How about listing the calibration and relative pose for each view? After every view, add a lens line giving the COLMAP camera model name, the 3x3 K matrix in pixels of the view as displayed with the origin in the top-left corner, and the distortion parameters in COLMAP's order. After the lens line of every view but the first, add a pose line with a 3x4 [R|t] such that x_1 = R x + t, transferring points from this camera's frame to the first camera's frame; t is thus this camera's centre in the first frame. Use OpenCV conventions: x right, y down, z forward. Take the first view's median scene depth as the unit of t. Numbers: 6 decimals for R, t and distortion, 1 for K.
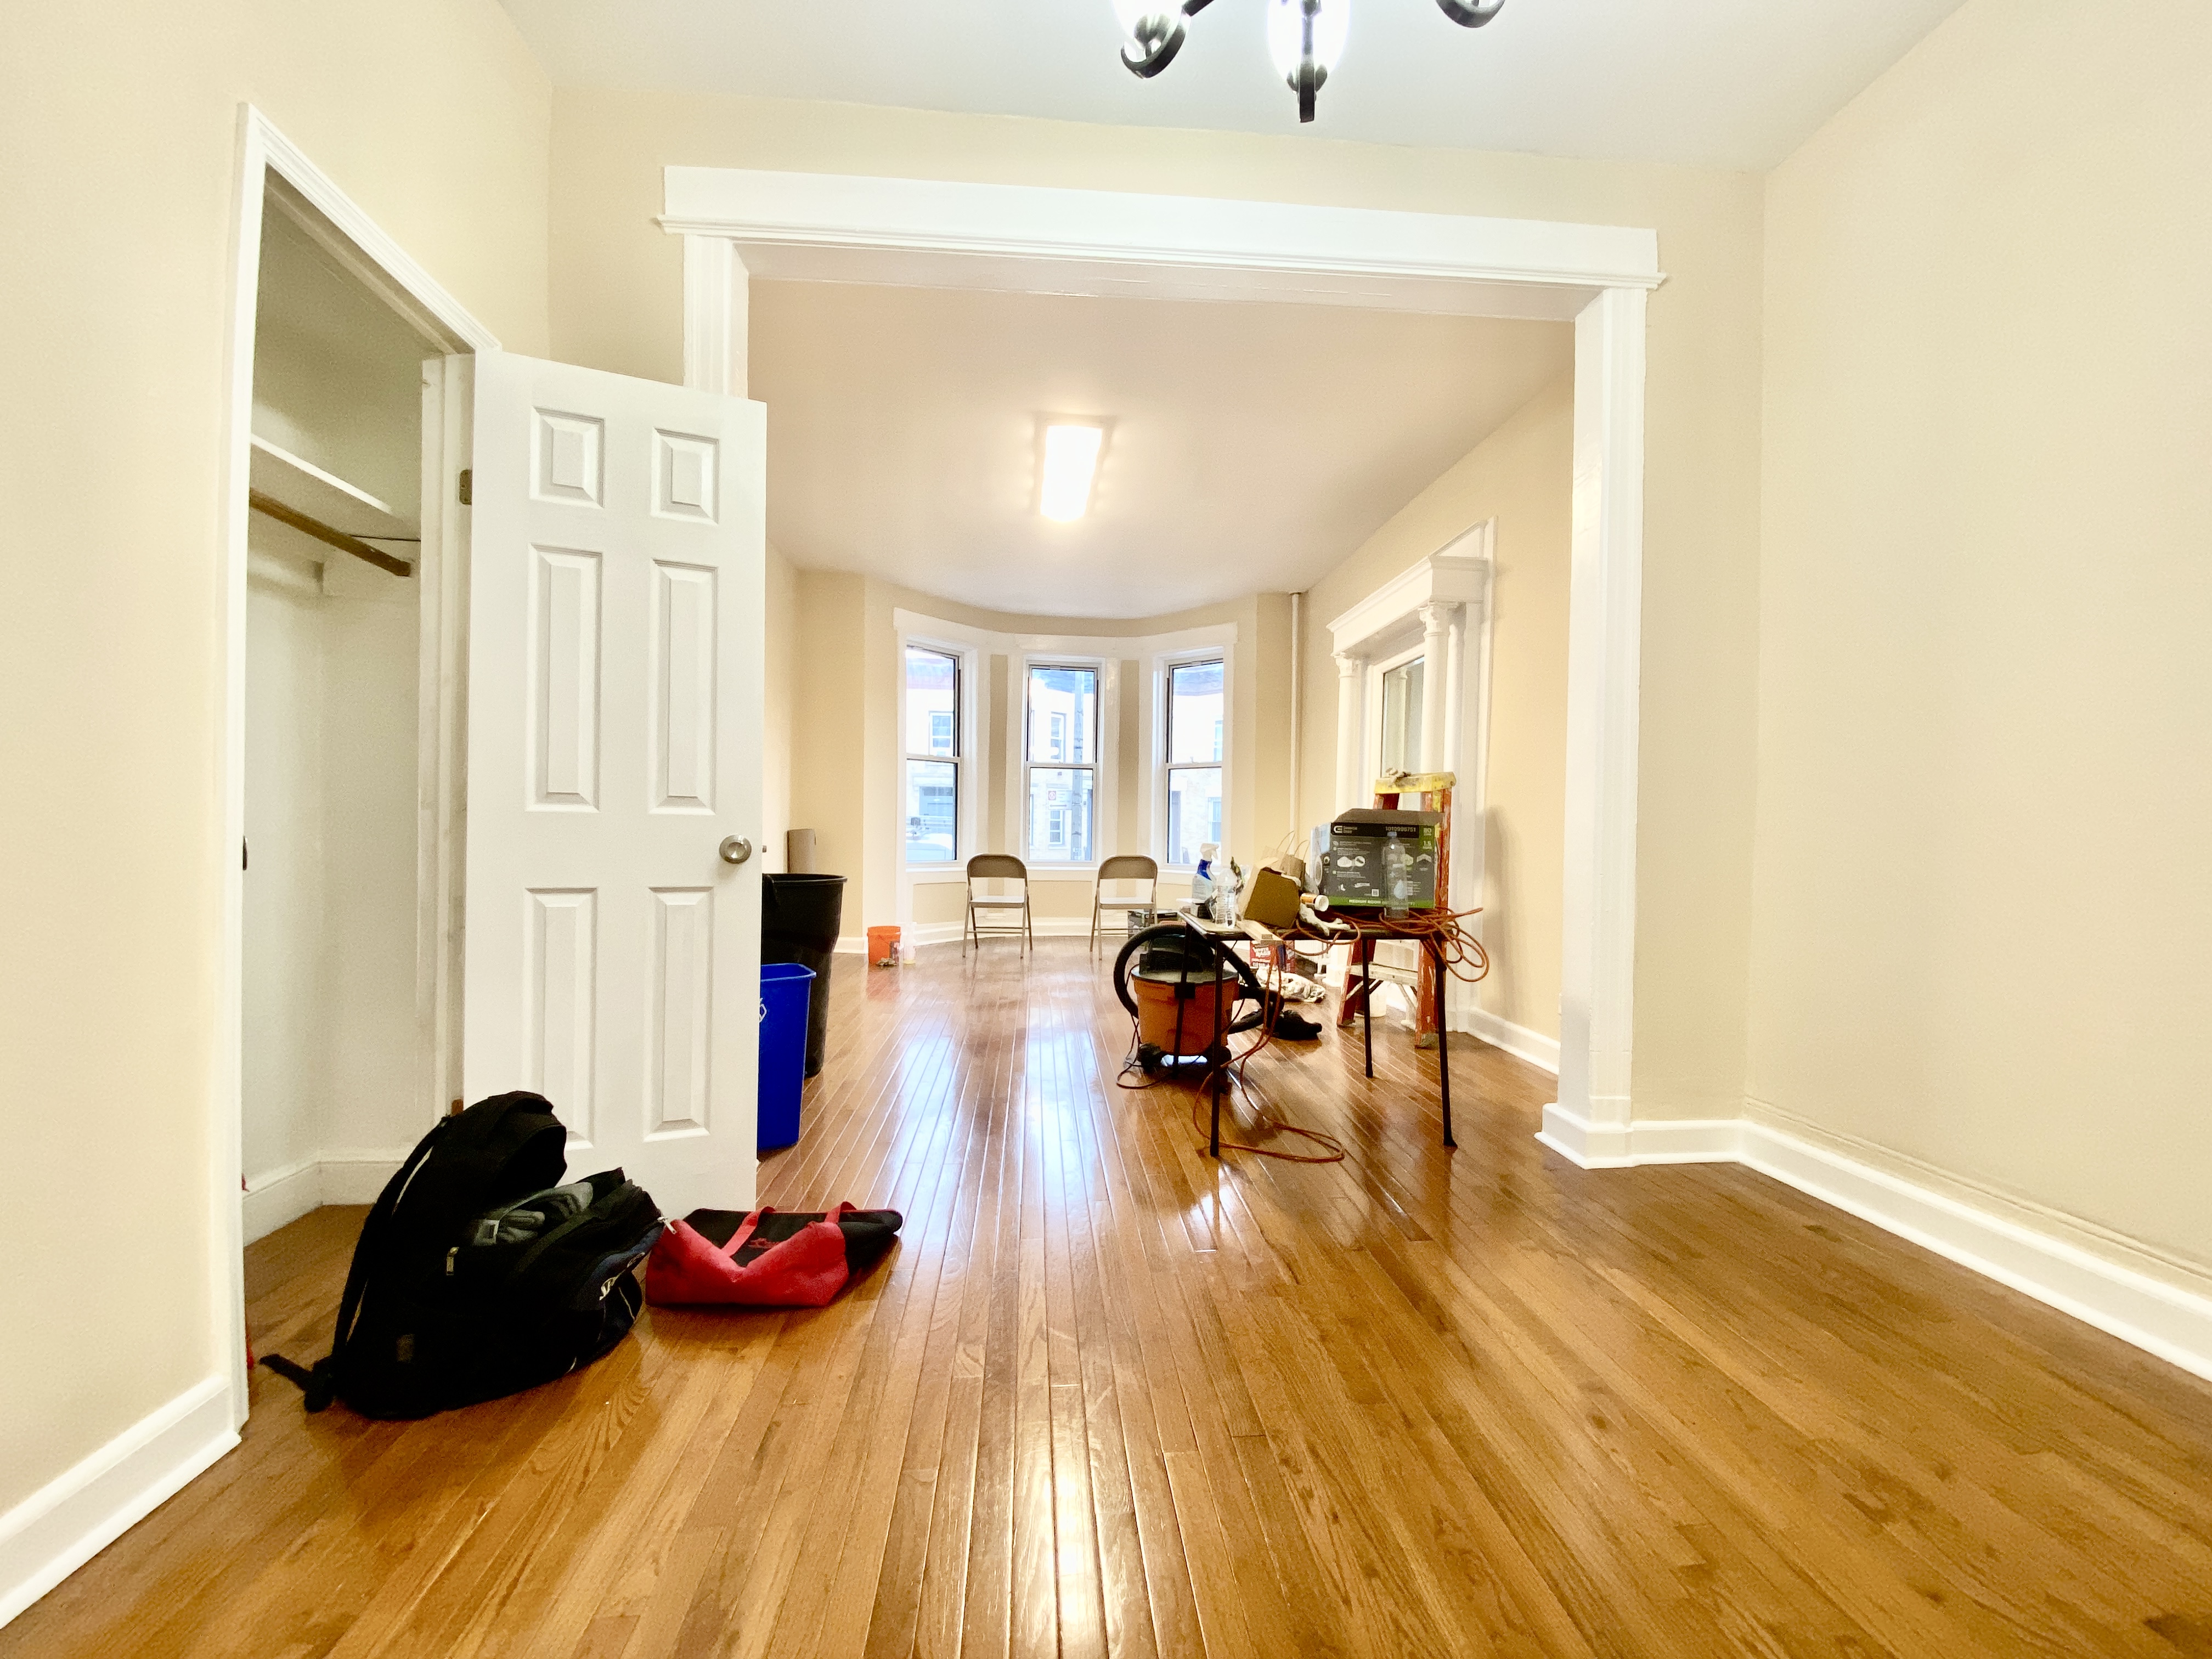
lens RADIAL K [[912.8, 0, 1093.1], [0, 912.8, 824.0], [0, 0, 1]] dist [0.045405, -0.022742]
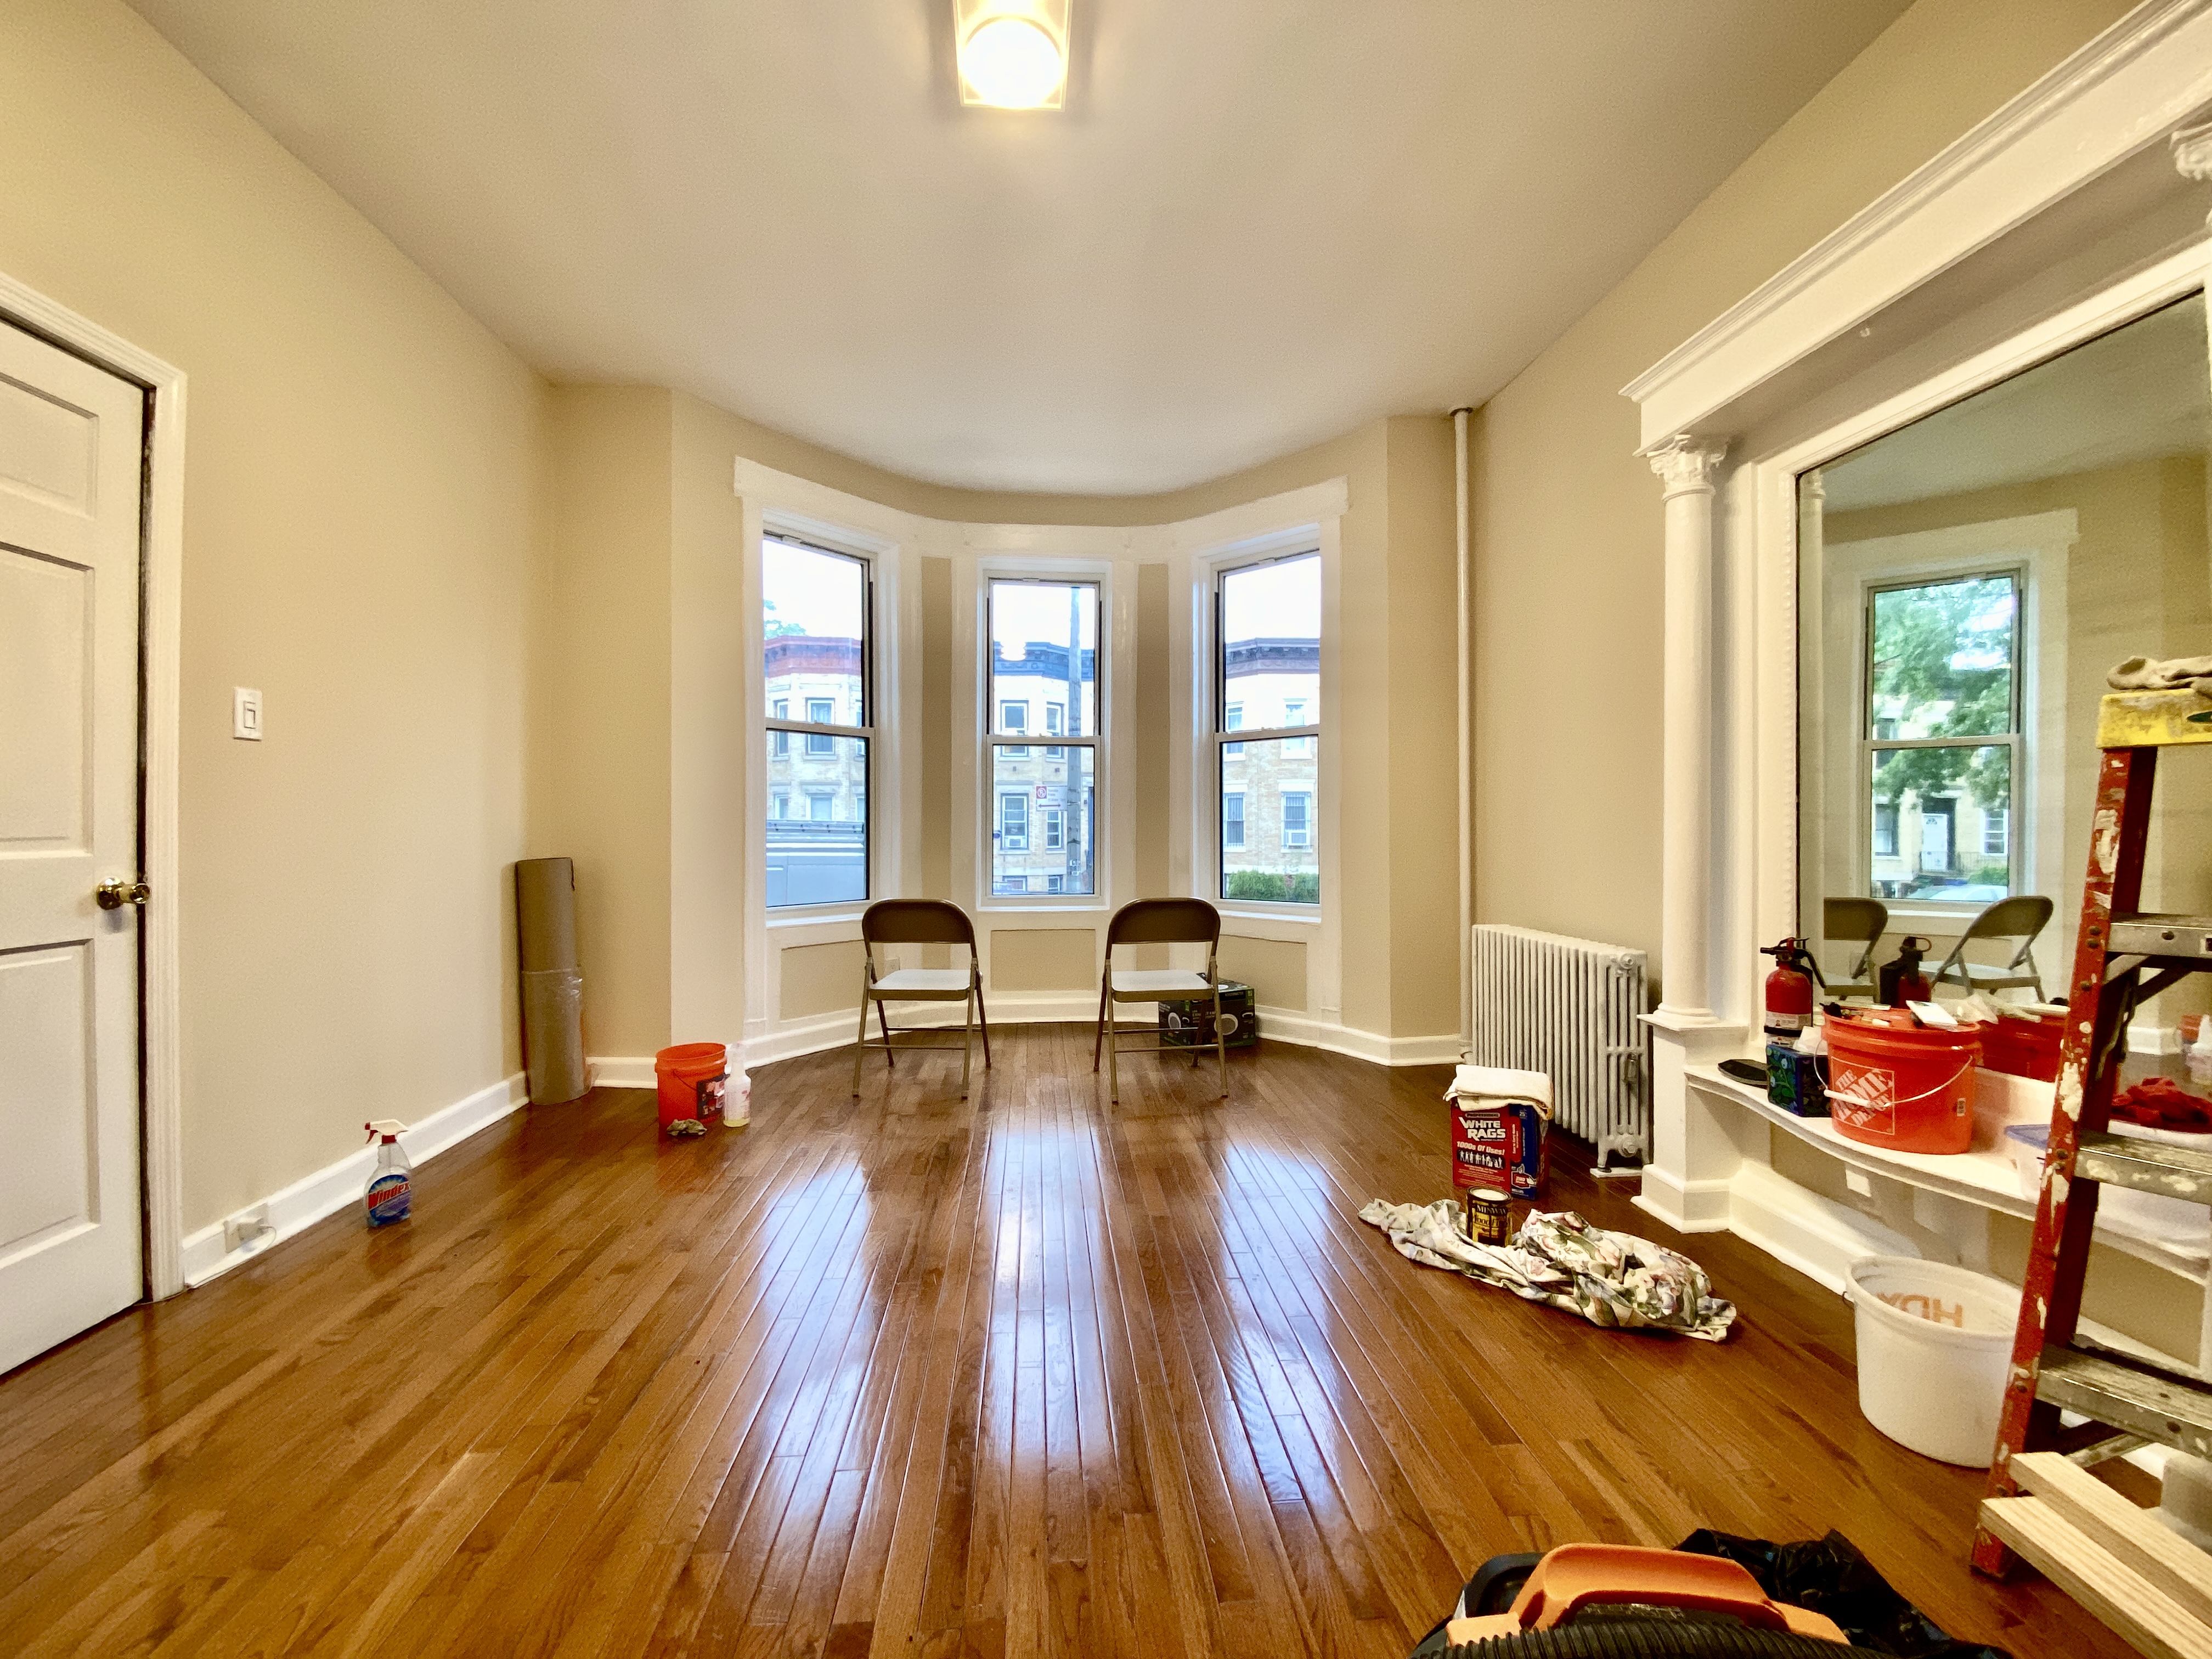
lens RADIAL K [[912.8, 0, 1093.1], [0, 912.8, 824.0], [0, 0, 1]] dist [0.045405, -0.022742]
pose [[0.999864, -0.016492, -0.000914, -0.002124], [0.016493, 0.999864, 0.000894, -0.008582], [0.000899, -0.000909, 0.999999, 0.420313]]
